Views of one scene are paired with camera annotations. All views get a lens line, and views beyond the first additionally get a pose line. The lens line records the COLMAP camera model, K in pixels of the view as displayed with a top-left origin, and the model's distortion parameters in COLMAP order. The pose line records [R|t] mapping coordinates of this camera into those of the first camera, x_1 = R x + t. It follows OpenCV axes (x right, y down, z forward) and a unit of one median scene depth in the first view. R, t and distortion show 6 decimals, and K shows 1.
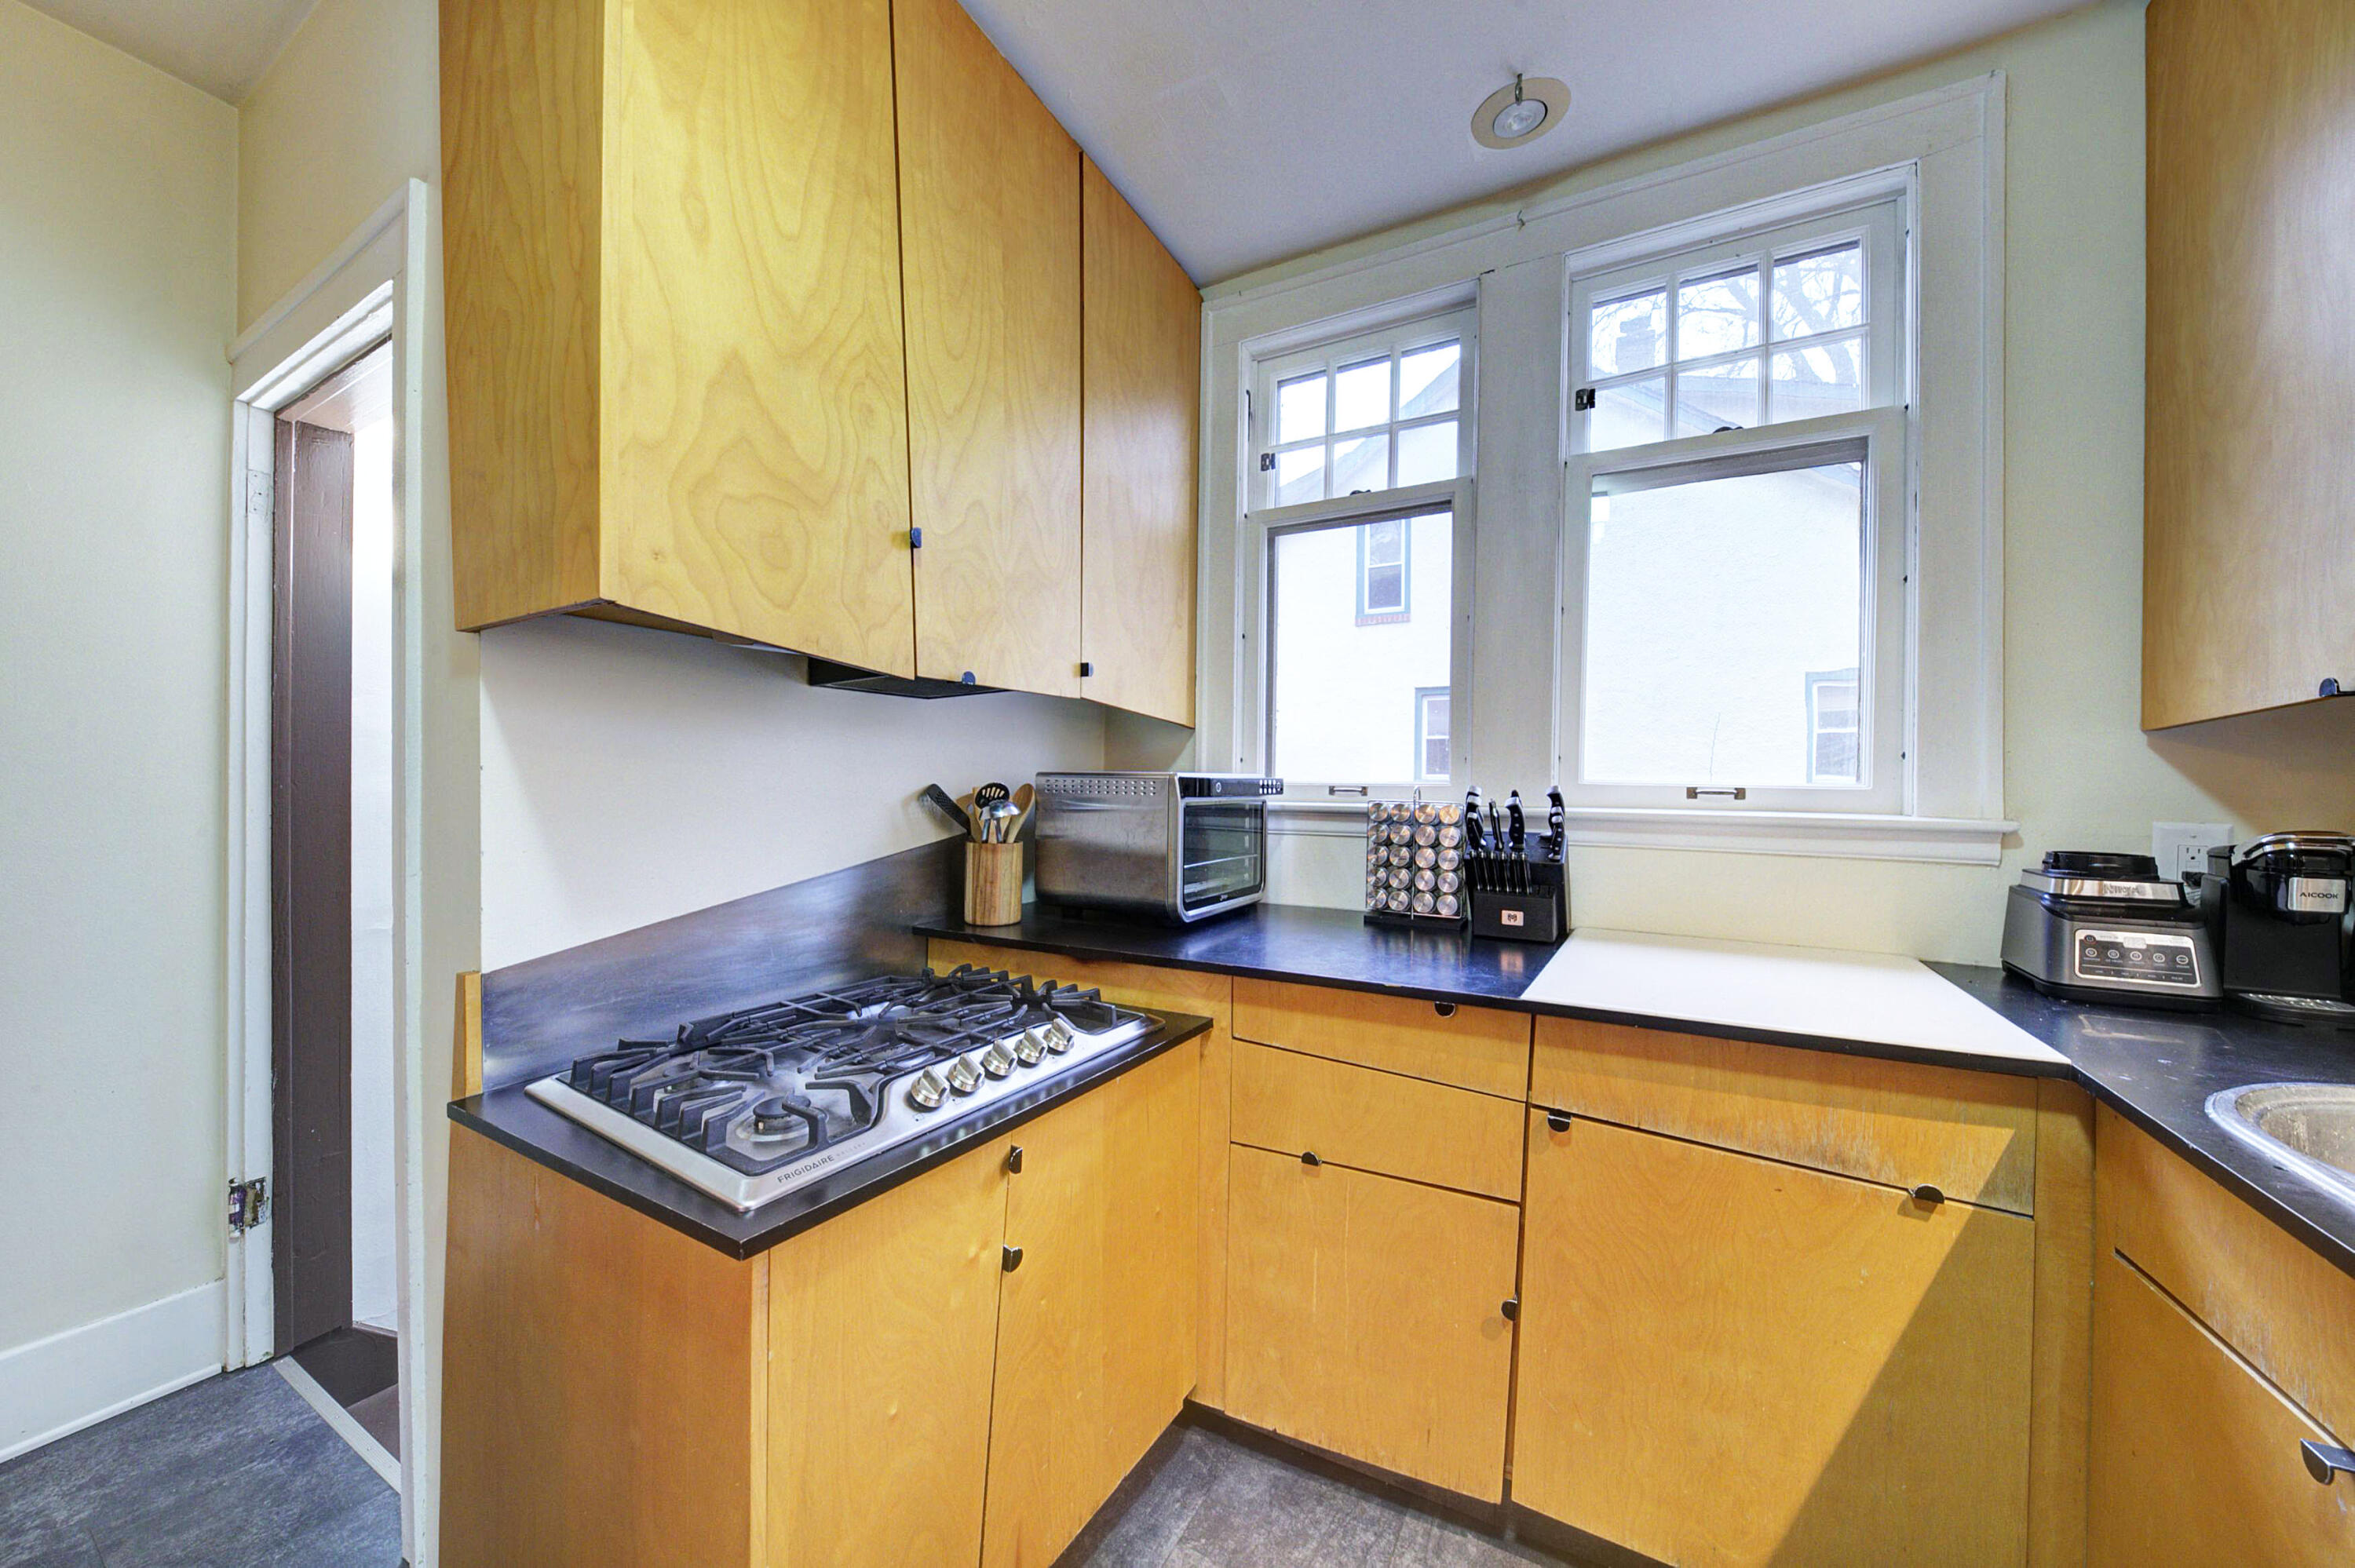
lens RADIAL K [[804.2, 0, 1177.9], [0, 804.2, 785.0], [0, 0, 1]] dist [0.000597, -0.000737]
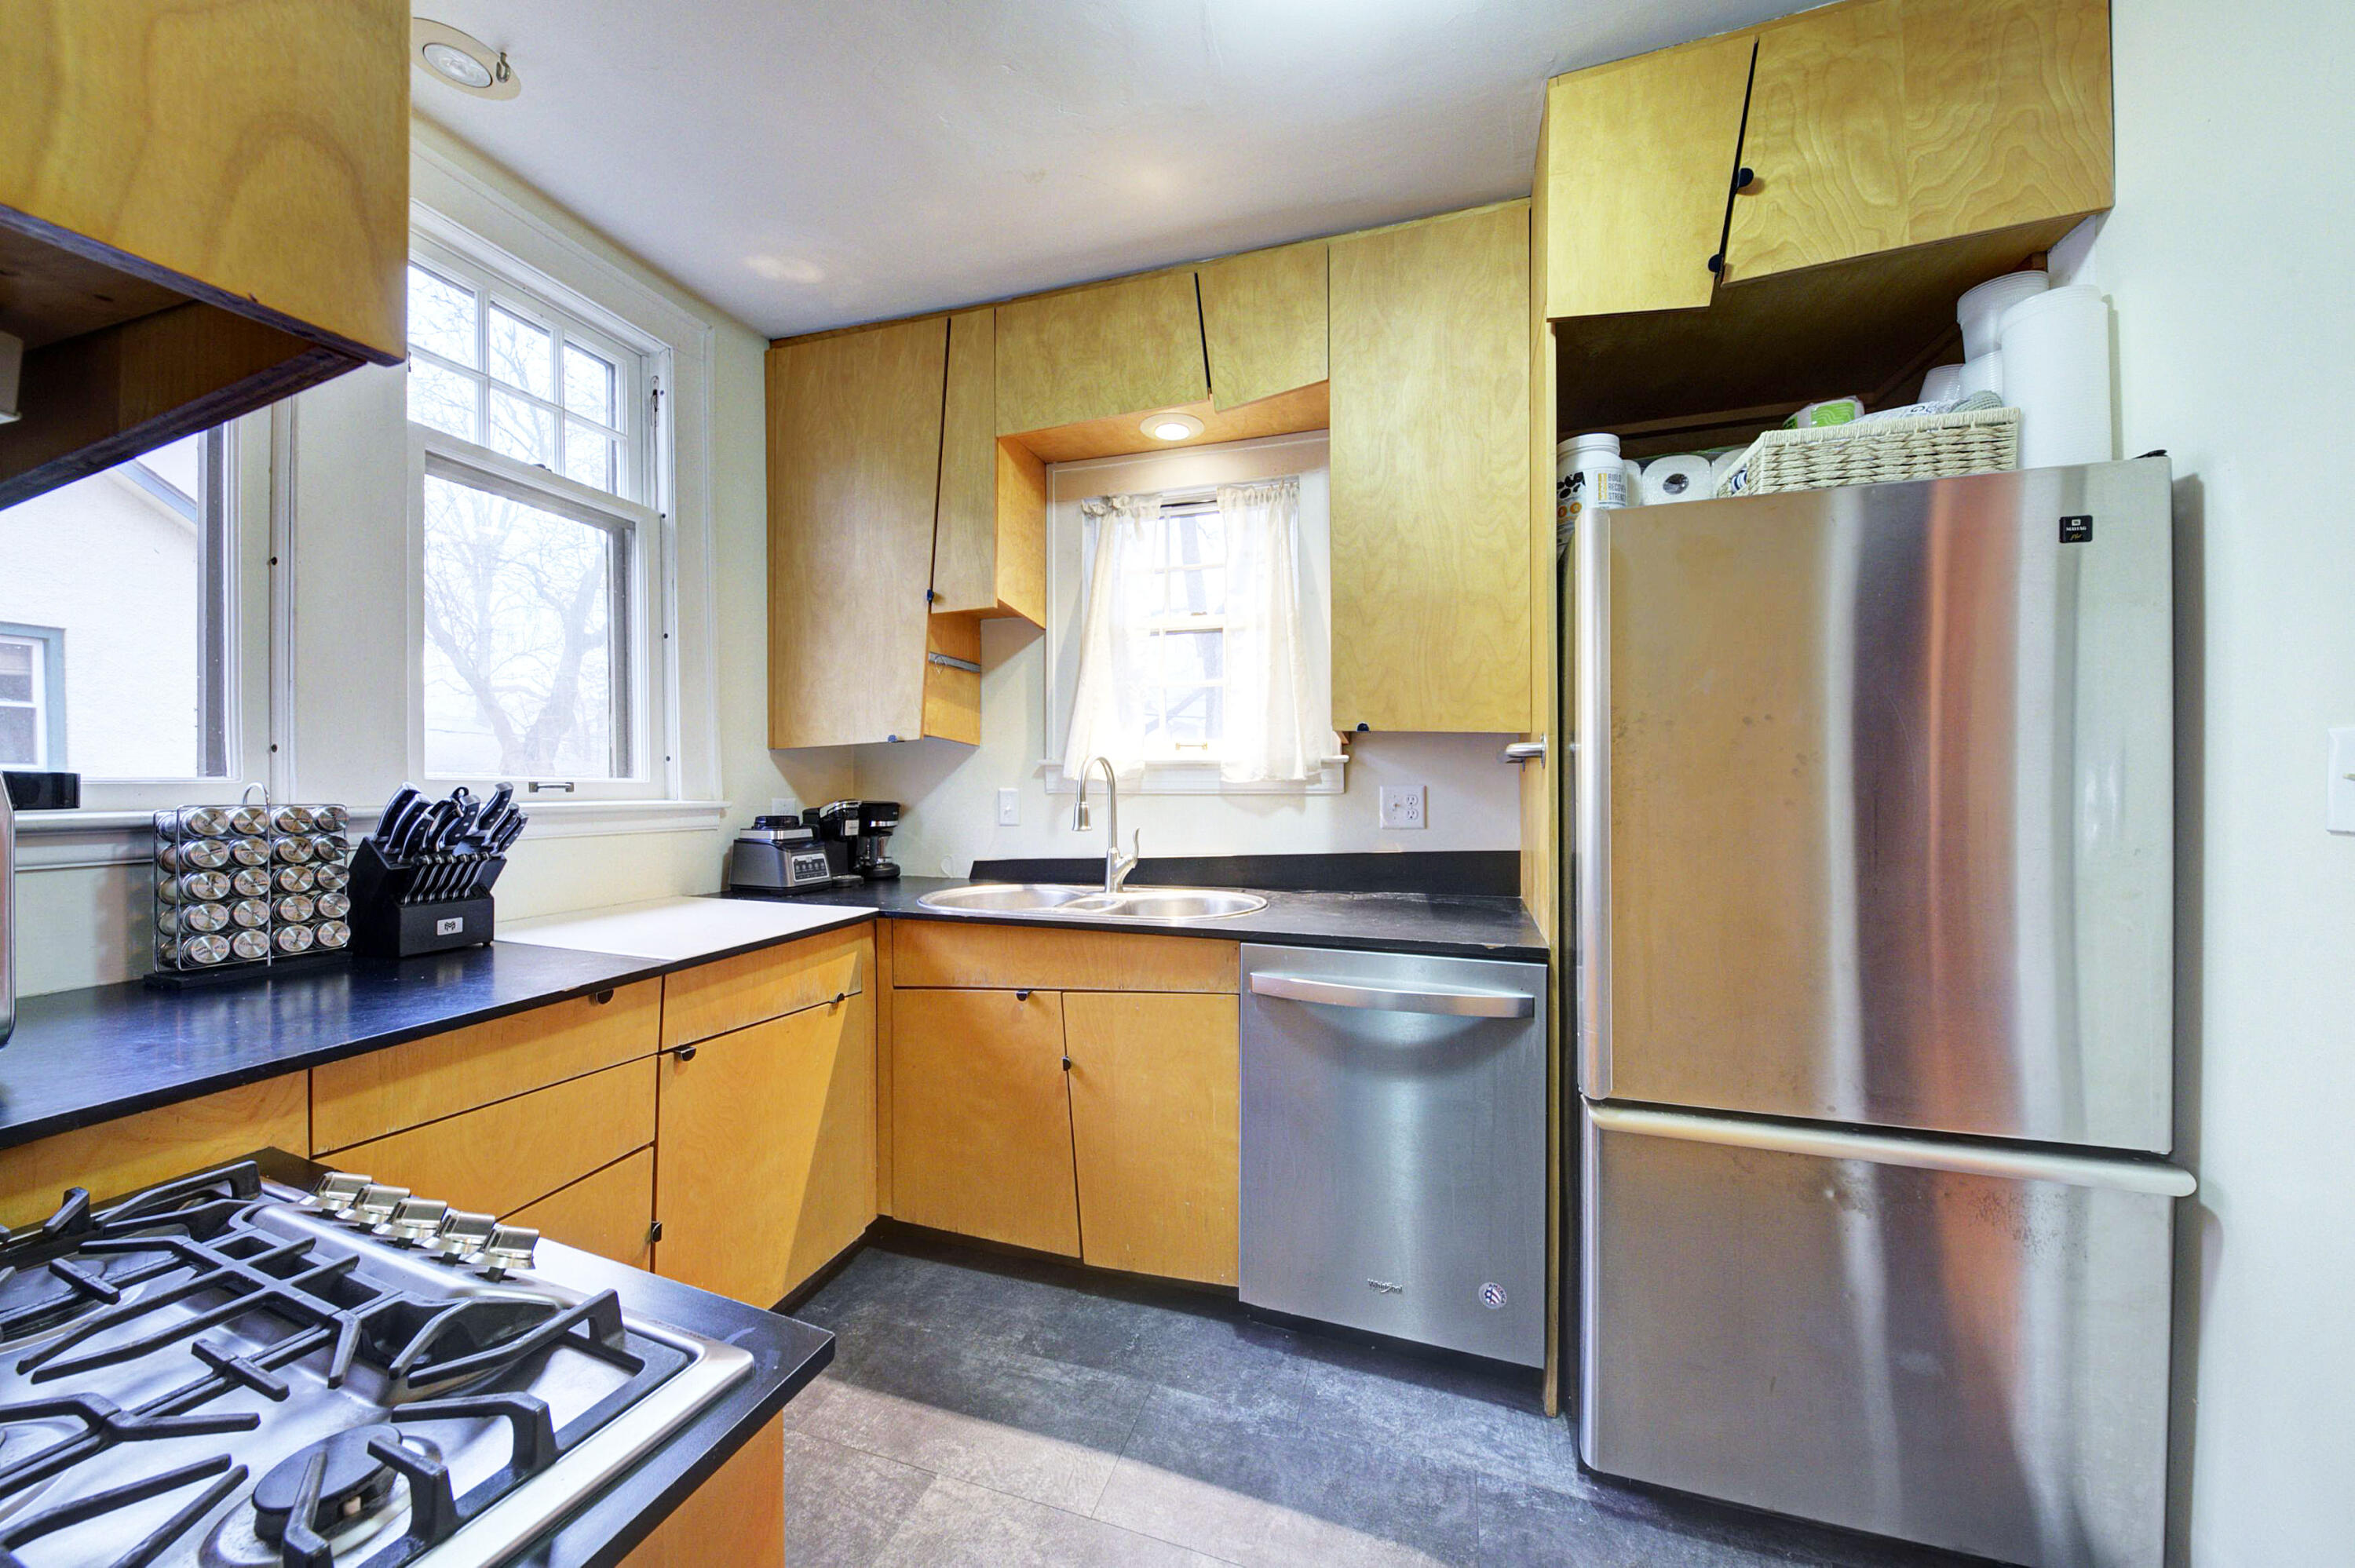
lens RADIAL K [[804.2, 0, 1173.4], [0, 804.2, 785.8], [0, 0, 1]] dist [0.000597, -0.000737]
pose [[-0.184398, -0.014705, 0.982742, -0.753332], [0.000158, 0.999888, 0.014991, -0.010185], [-0.982852, 0.002919, -0.184375, 0.419399]]
